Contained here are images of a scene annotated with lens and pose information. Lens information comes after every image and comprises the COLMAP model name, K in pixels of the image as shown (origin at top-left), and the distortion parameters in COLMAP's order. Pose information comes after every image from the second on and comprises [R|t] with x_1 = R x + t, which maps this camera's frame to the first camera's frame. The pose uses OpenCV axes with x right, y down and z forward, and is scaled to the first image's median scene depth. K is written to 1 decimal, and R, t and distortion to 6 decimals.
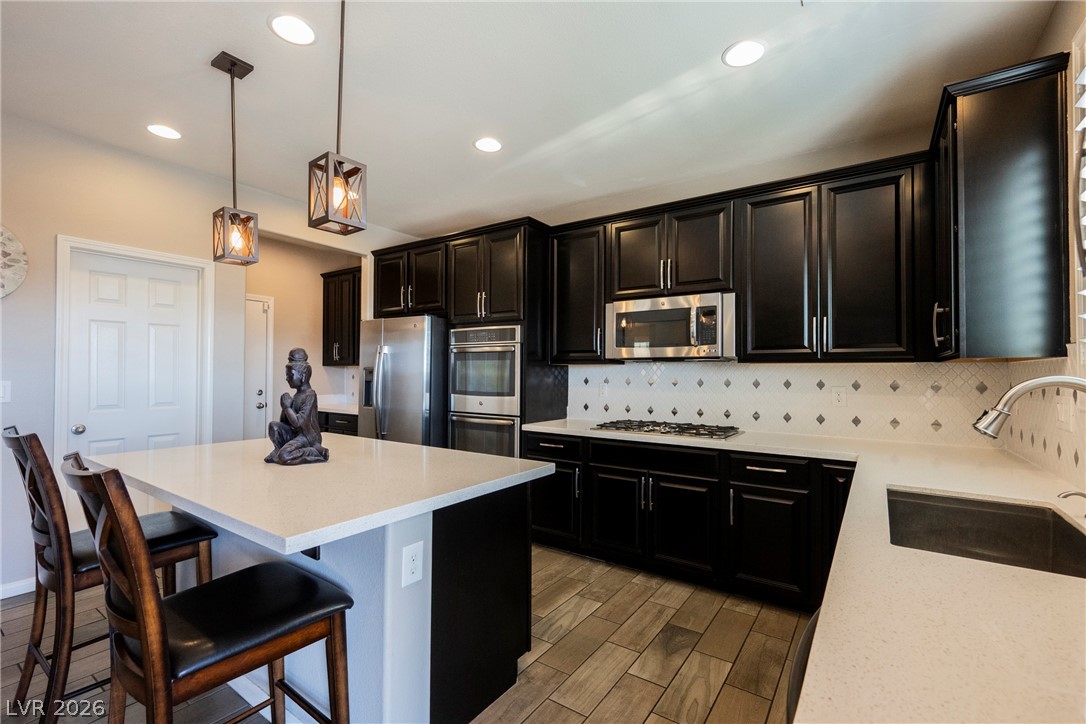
lens RADIAL K [[475.9, 0, 542.6], [0, 475.9, 365.2], [0, 0, 1]] dist [-0.001039, -0.000137]
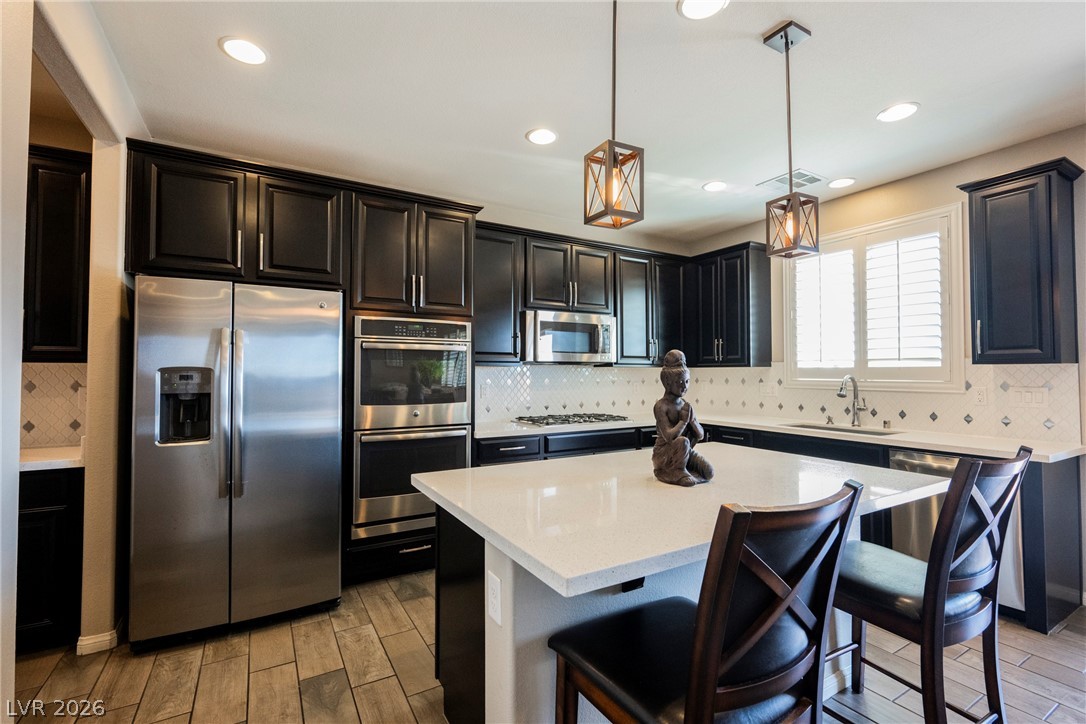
lens RADIAL K [[485.8, 0, 543.0], [0, 485.8, 362.0], [0, 0, 1]] dist [0.000282, -0.000251]
pose [[0.416973, 0.013531, 0.908818, -0.829020], [-0.012727, 0.999878, -0.009047, -0.002636], [-0.908830, -0.007794, 0.417095, 0.494172]]
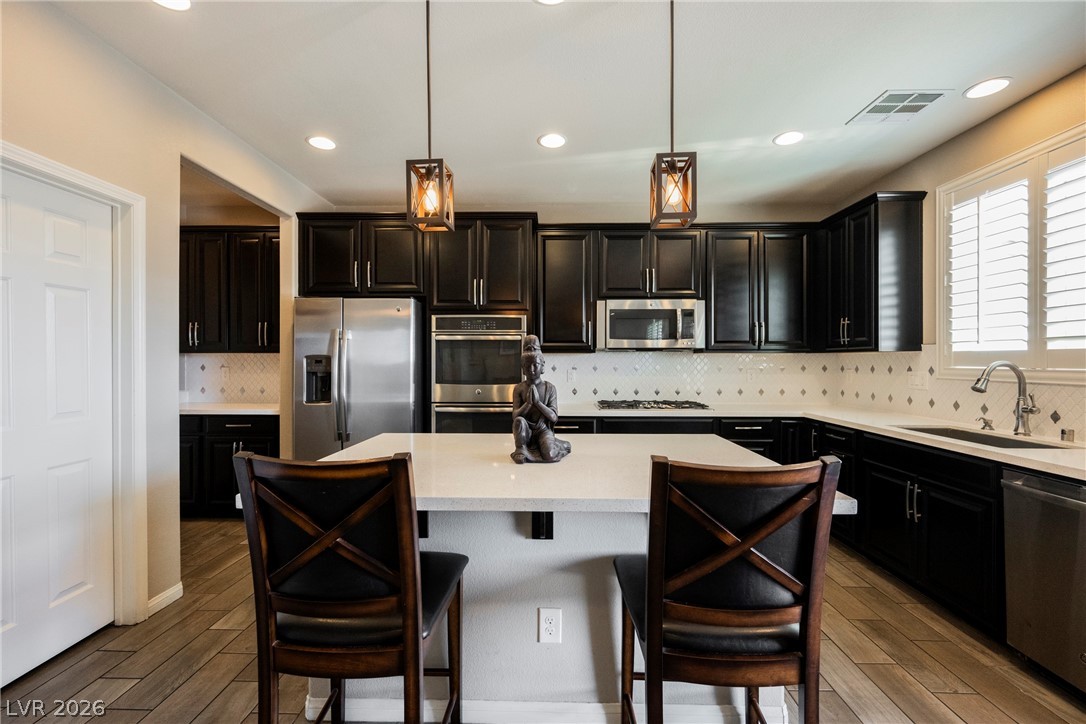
lens RADIAL K [[456.0, 0, 540.5], [0, 456.0, 361.6], [0, 0, 1]] dist [-0.000708, 0.000120]
pose [[0.834330, -0.006676, 0.551226, -0.573491], [-0.004349, 0.999816, 0.018691, -0.001633], [-0.551249, -0.017992, 0.834147, 0.150325]]
